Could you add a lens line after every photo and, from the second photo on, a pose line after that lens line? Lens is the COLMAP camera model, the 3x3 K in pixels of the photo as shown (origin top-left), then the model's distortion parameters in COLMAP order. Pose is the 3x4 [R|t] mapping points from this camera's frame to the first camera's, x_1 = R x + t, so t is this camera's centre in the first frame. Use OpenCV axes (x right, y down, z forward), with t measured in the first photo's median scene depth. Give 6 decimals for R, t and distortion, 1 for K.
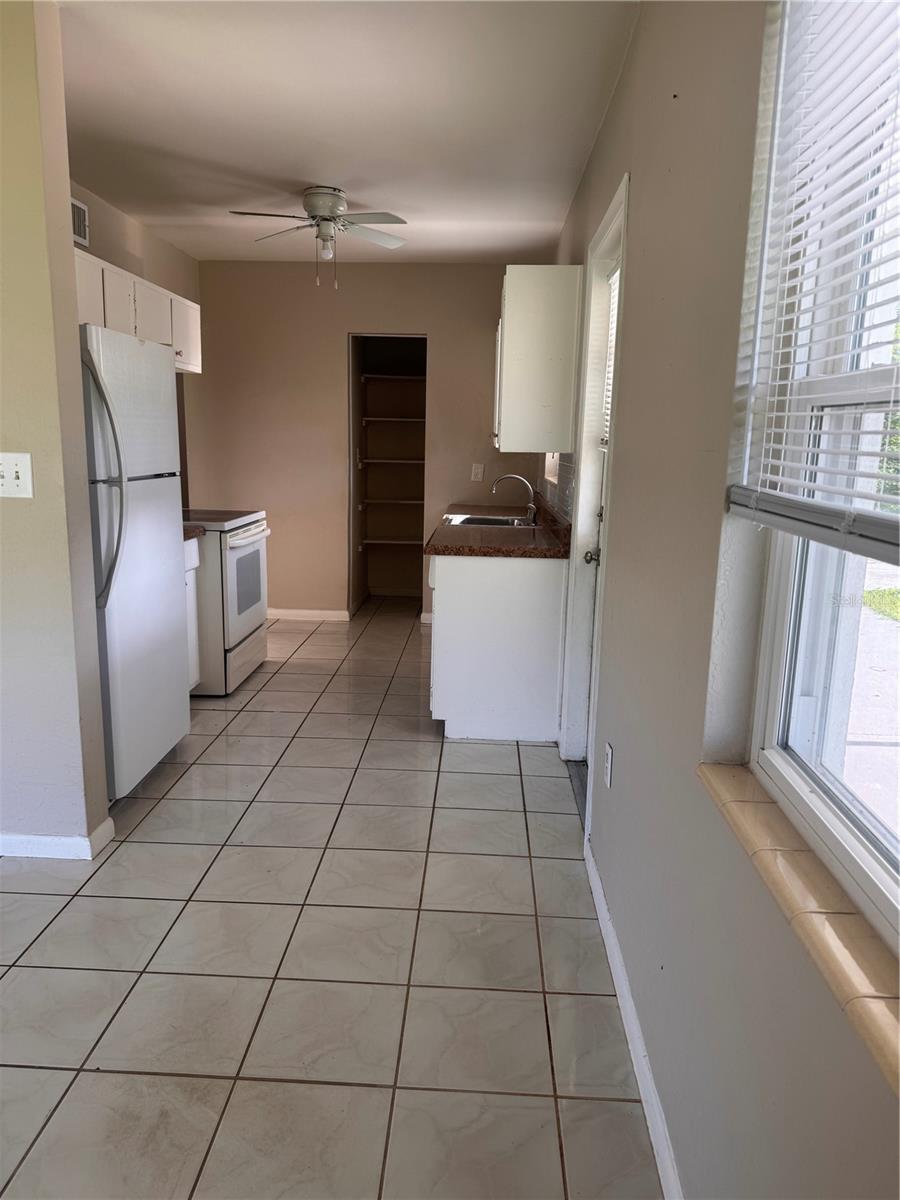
lens RADIAL K [[843.4, 0, 447.8], [0, 843.4, 597.6], [0, 0, 1]] dist [0.037205, -0.051639]
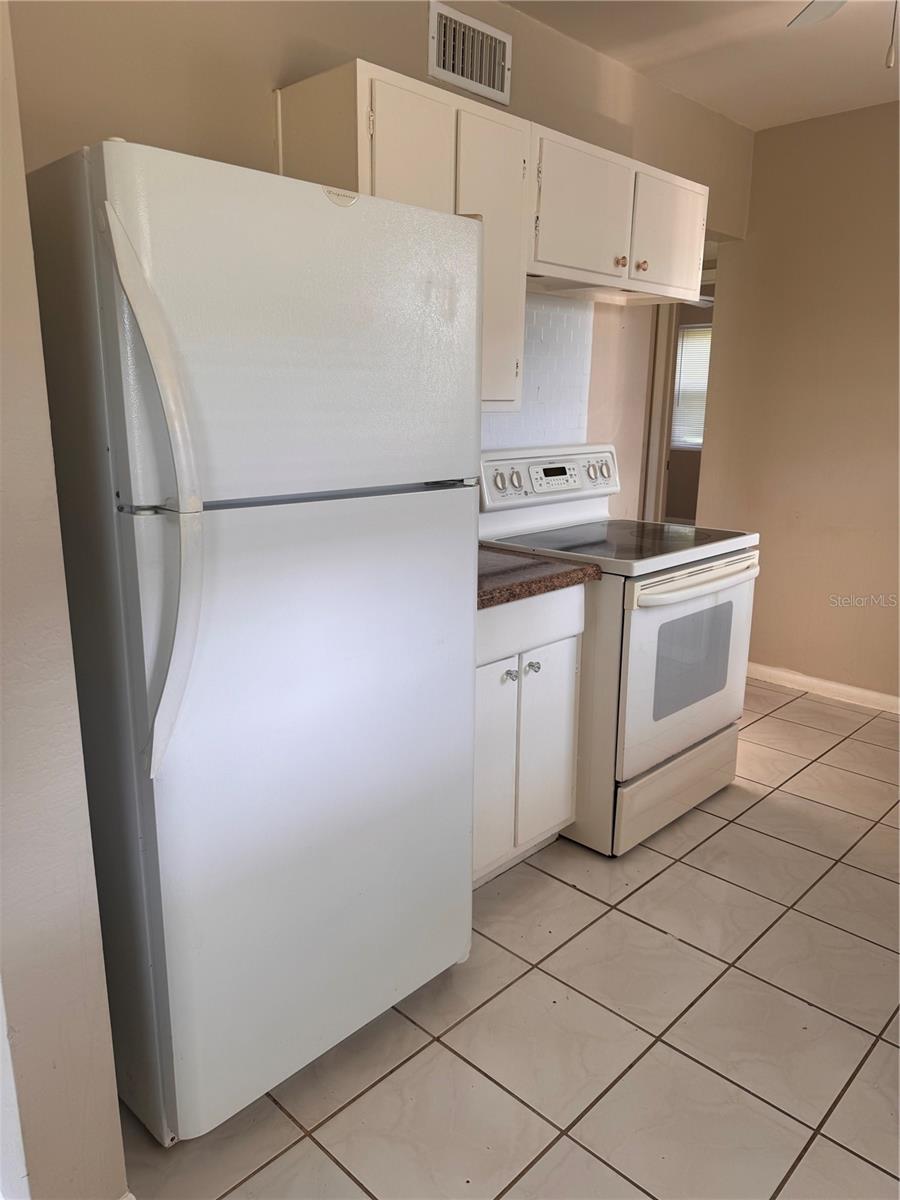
lens RADIAL K [[843.4, 0, 460.6], [0, 843.4, 596.4], [0, 0, 1]] dist [0.037205, -0.051639]
pose [[0.749937, 0.136128, -0.647352, 0.009435], [-0.112677, 0.990583, 0.077772, -0.093174], [0.651843, 0.014617, 0.758213, 0.493992]]
